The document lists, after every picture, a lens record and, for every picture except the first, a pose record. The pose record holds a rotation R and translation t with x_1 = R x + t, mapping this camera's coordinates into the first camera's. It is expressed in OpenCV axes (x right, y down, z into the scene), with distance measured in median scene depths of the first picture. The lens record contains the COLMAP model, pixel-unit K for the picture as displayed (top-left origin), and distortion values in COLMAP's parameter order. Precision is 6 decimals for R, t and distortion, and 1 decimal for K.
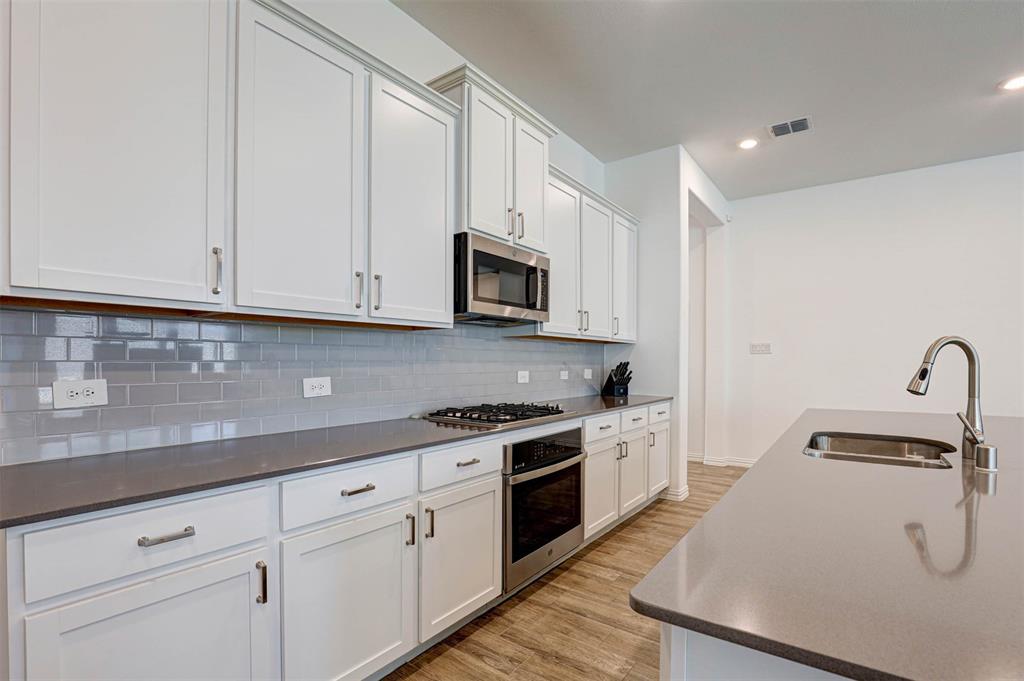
lens RADIAL K [[481.9, 0, 523.5], [0, 481.9, 360.9], [0, 0, 1]] dist [-0.019703, -0.000167]
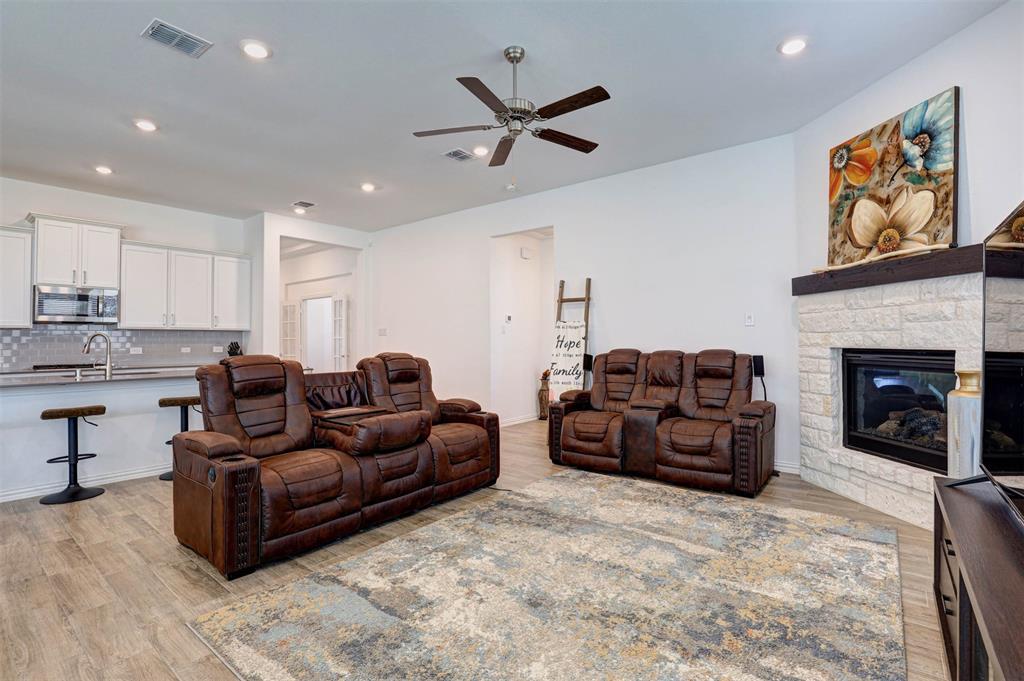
lens RADIAL K [[482.8, 0, 517.0], [0, 482.8, 329.5], [0, 0, 1]] dist [-0.041130, 0.009288]
pose [[0.998614, -0.011182, -0.051422, 1.822336], [0.009961, 0.999664, -0.023936, 0.012309], [0.051672, 0.023391, 0.998390, -0.859733]]
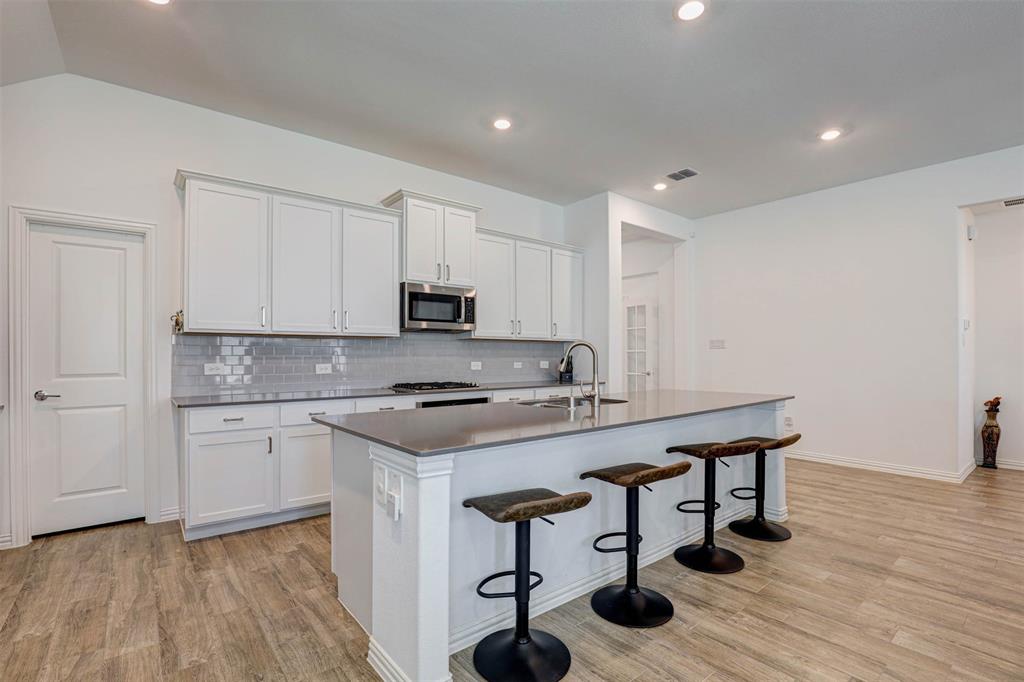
lens RADIAL K [[475.5, 0, 514.5], [0, 475.5, 351.7], [0, 0, 1]] dist [-0.021772, 0.000559]
pose [[0.964199, -0.004708, -0.265137, 0.595863], [0.002559, 0.999961, -0.008451, 0.002687], [0.265166, 0.007470, 0.964174, -0.464804]]
